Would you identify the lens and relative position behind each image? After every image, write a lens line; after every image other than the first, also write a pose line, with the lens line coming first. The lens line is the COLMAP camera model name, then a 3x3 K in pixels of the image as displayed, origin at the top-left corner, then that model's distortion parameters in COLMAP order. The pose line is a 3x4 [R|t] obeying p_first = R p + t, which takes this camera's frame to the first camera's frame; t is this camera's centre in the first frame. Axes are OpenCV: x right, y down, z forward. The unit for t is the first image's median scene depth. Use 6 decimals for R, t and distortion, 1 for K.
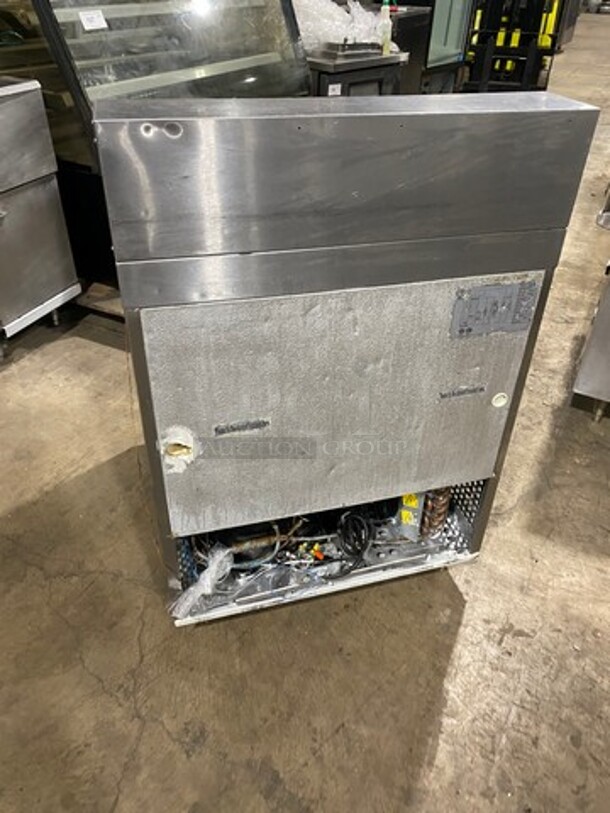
lens RADIAL K [[613.8, 0, 315.7], [0, 613.8, 405.6], [0, 0, 1]] dist [0.013395, -0.000849]
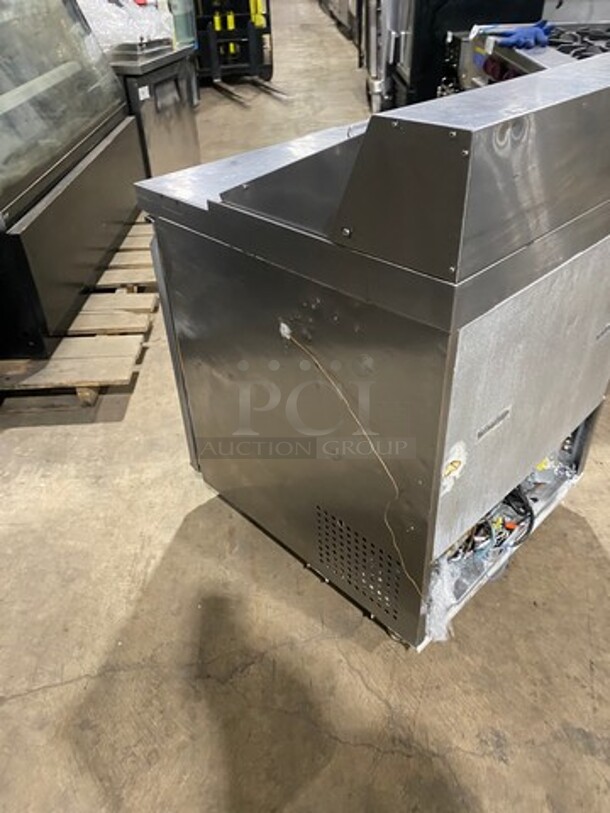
lens RADIAL K [[613.8, 0, 315.7], [0, 613.8, 405.6], [0, 0, 1]] dist [0.013395, -0.000849]
pose [[0.877328, -0.328929, 0.349430, -0.228685], [0.324108, 0.943119, 0.074035, -0.050630], [-0.353906, 0.048300, 0.934033, 0.057592]]
